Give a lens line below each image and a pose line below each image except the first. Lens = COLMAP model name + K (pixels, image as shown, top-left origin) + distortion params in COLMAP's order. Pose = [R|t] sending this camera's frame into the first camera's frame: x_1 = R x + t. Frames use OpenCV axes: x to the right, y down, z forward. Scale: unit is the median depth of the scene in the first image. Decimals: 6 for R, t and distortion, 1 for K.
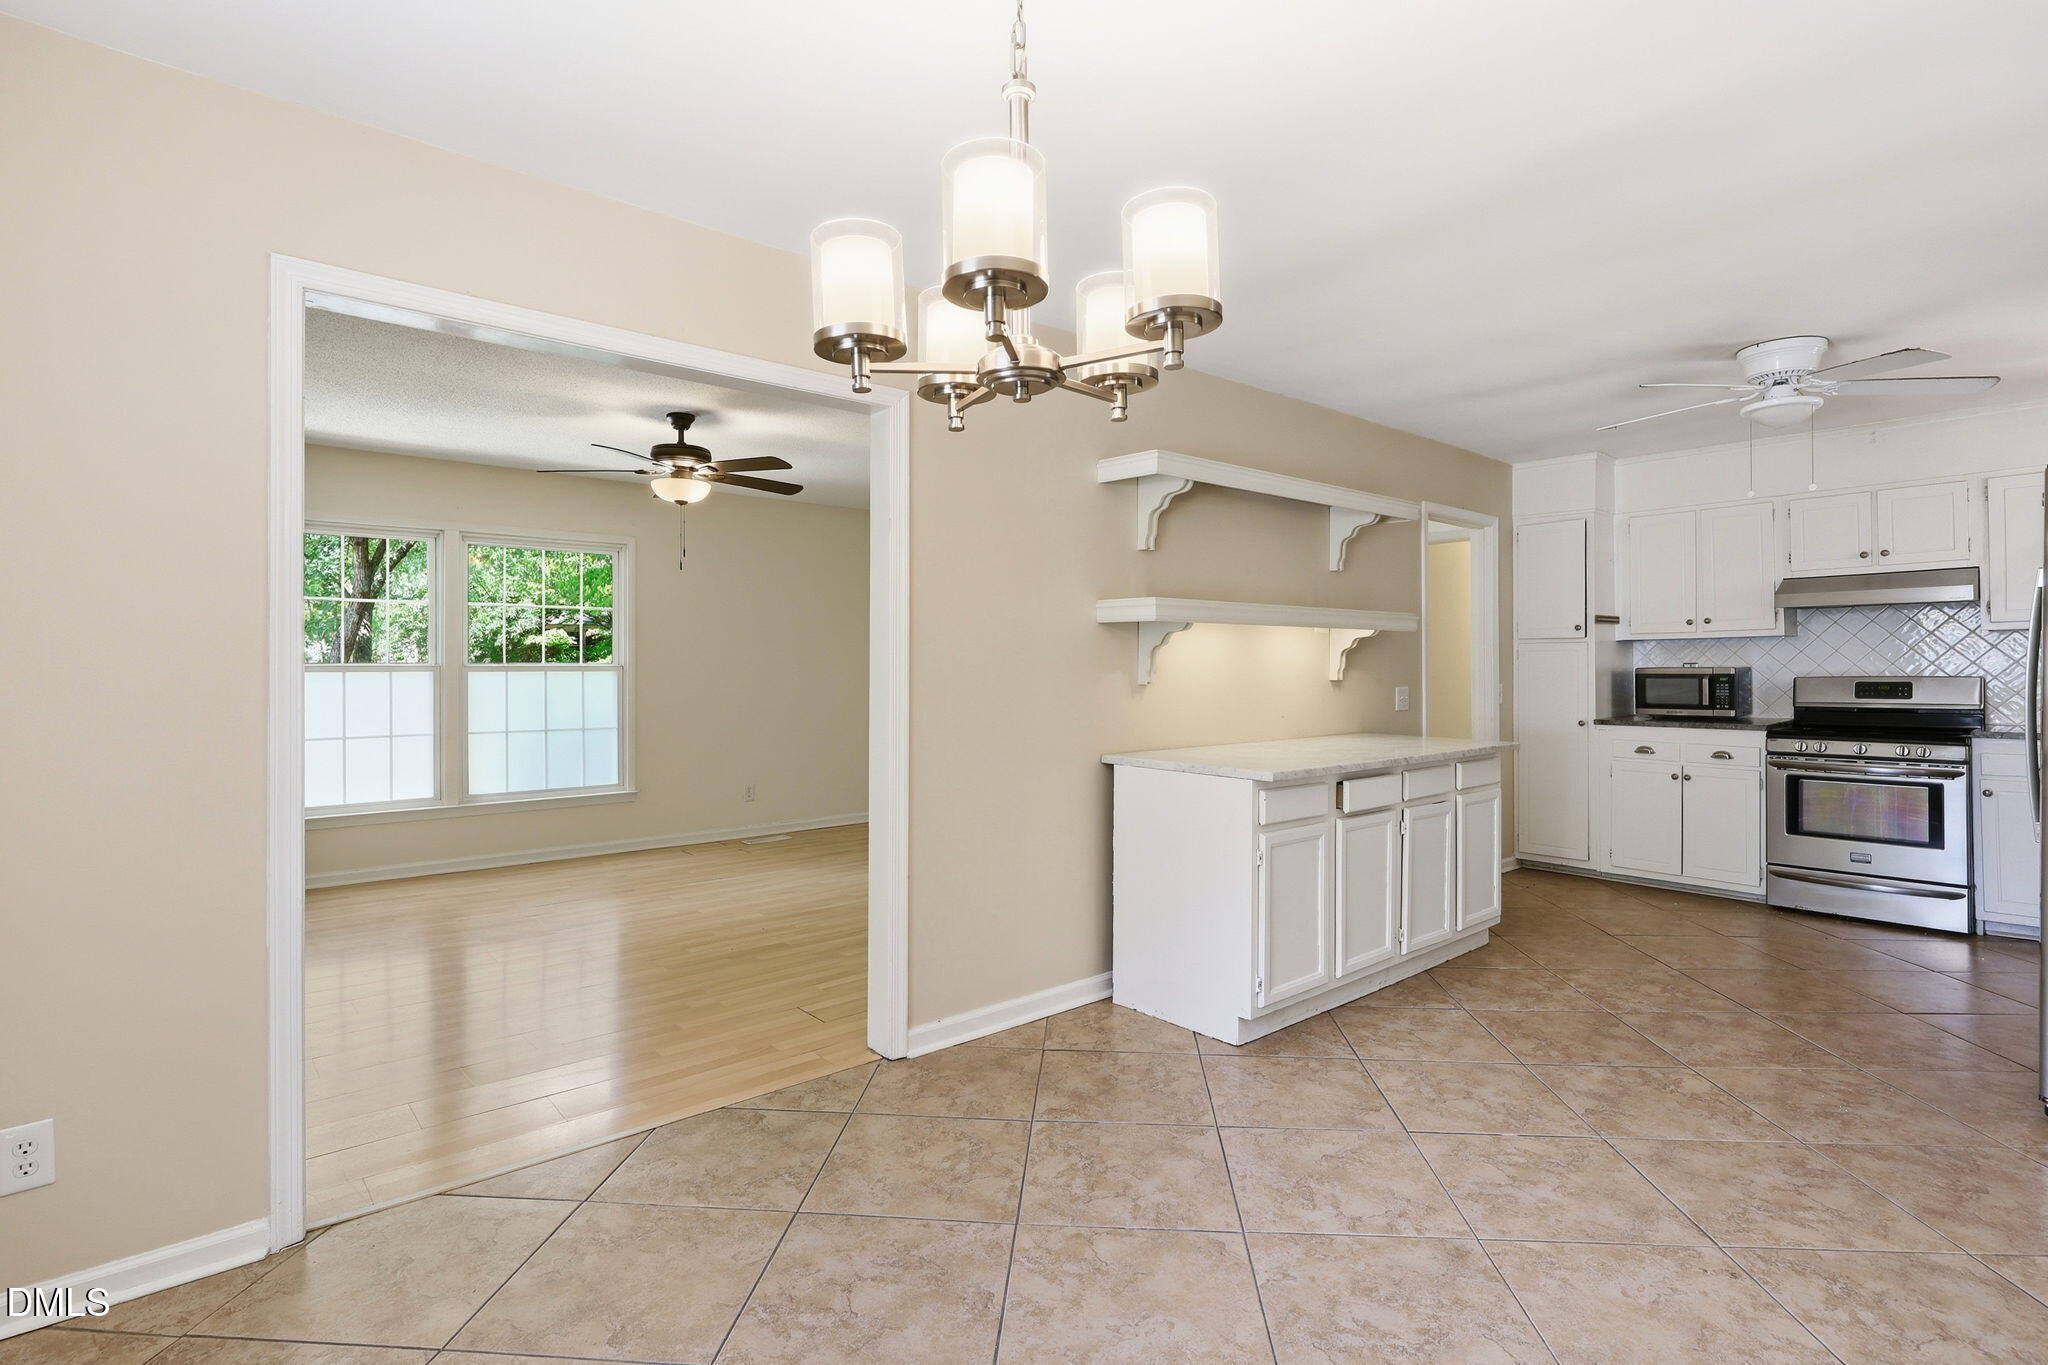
lens RADIAL K [[993.0, 0, 1028.5], [0, 993.0, 667.9], [0, 0, 1]] dist [0.000517, 0.001180]
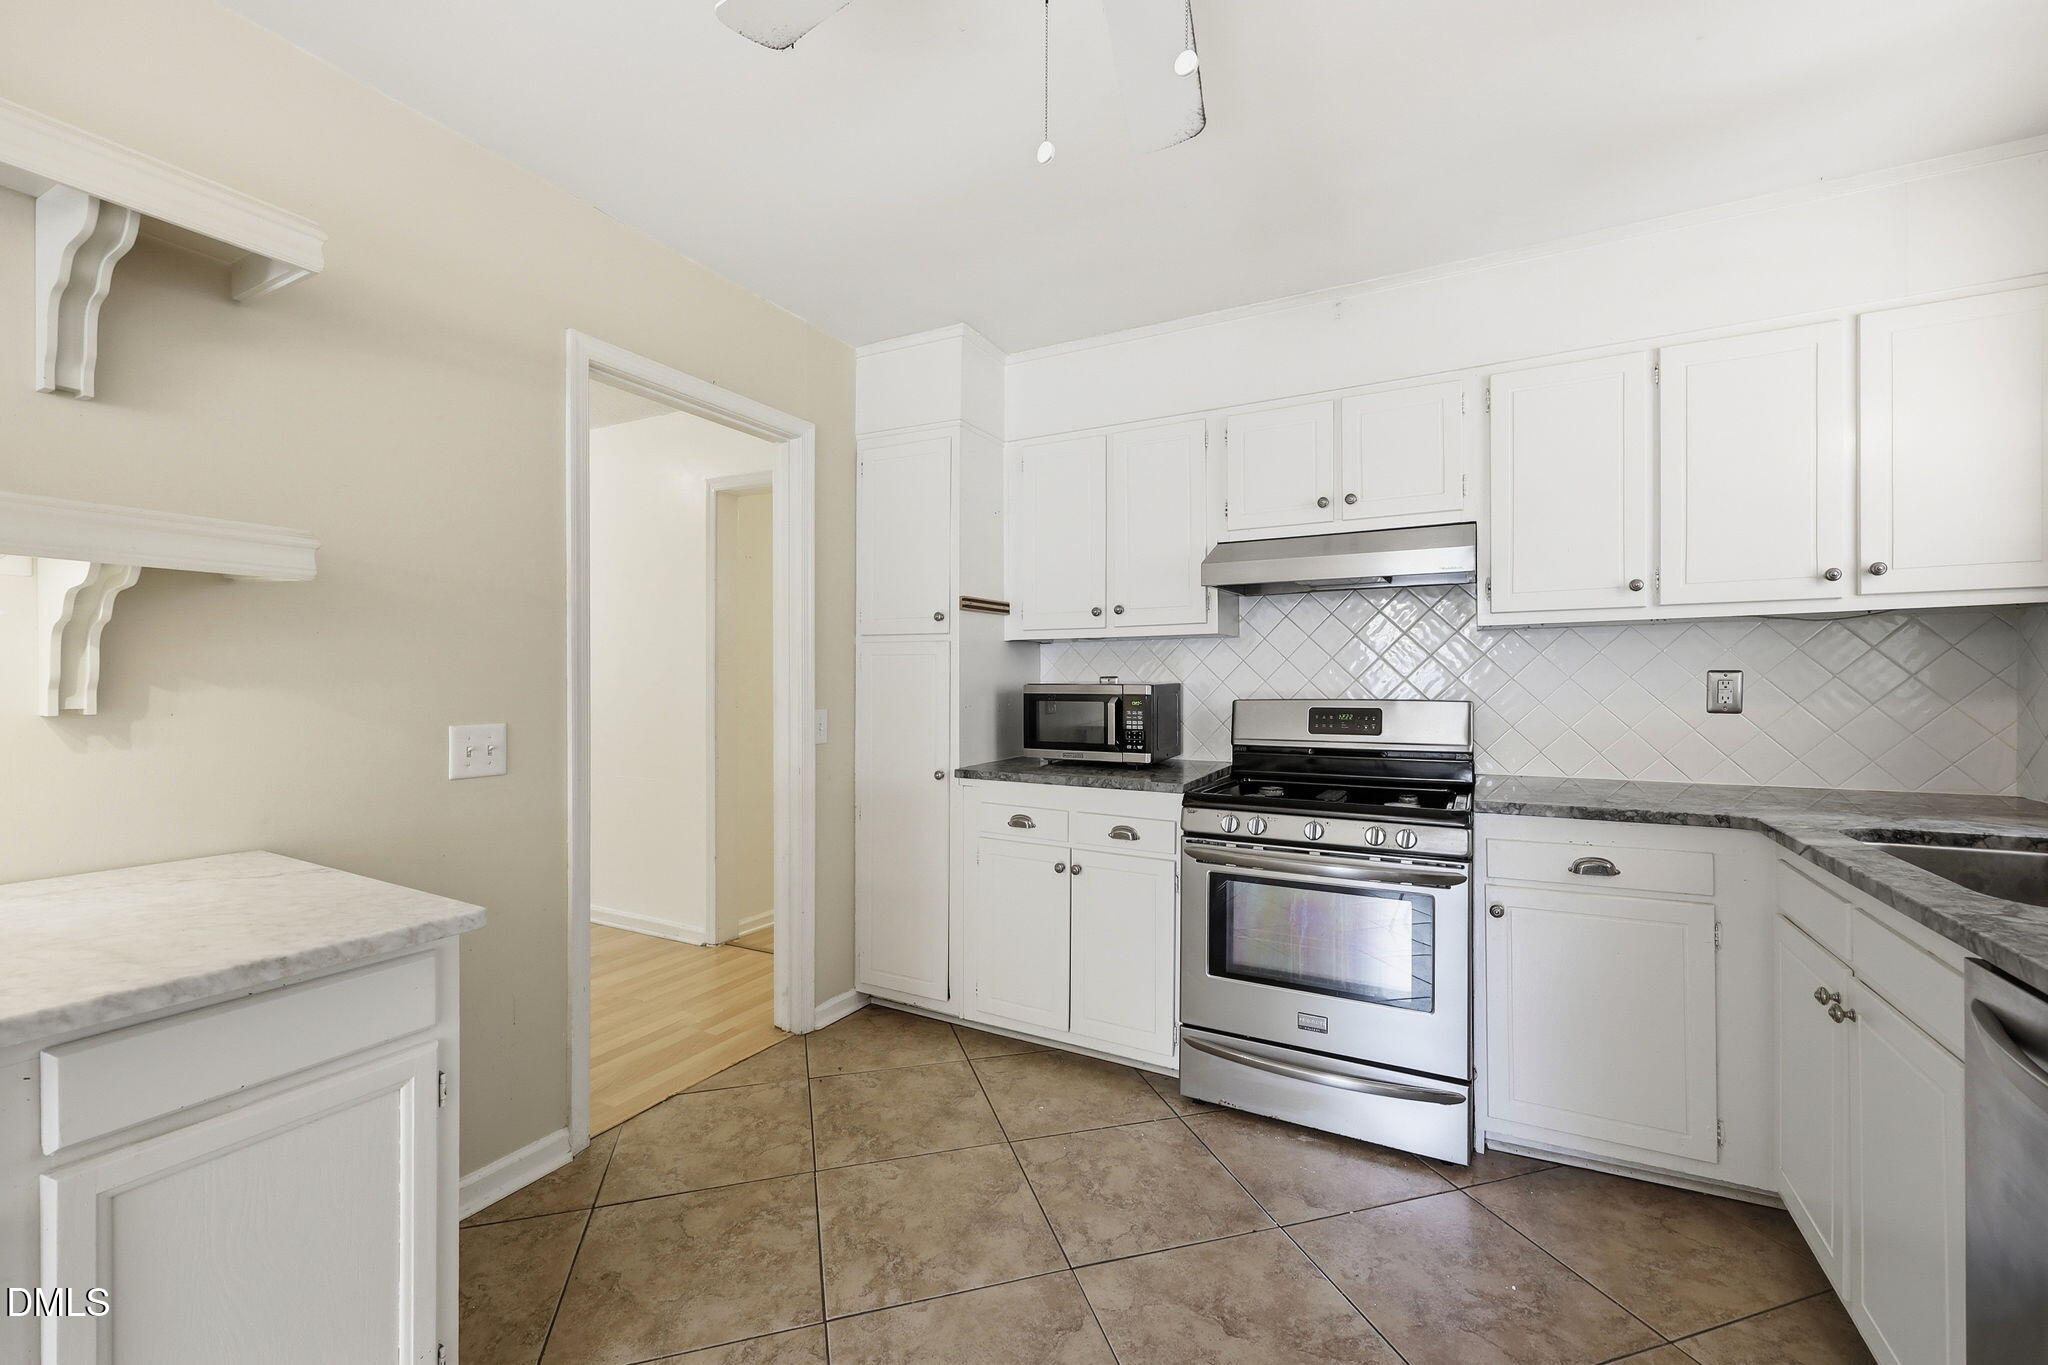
lens RADIAL K [[837.3, 0, 1020.6], [0, 837.3, 686.0], [0, 0, 1]] dist [-0.000788, -0.000079]
pose [[0.937763, 0.005103, 0.347239, 0.475408], [-0.008183, 0.999939, 0.007402, -0.002636], [-0.347180, -0.009783, 0.937747, 0.565699]]
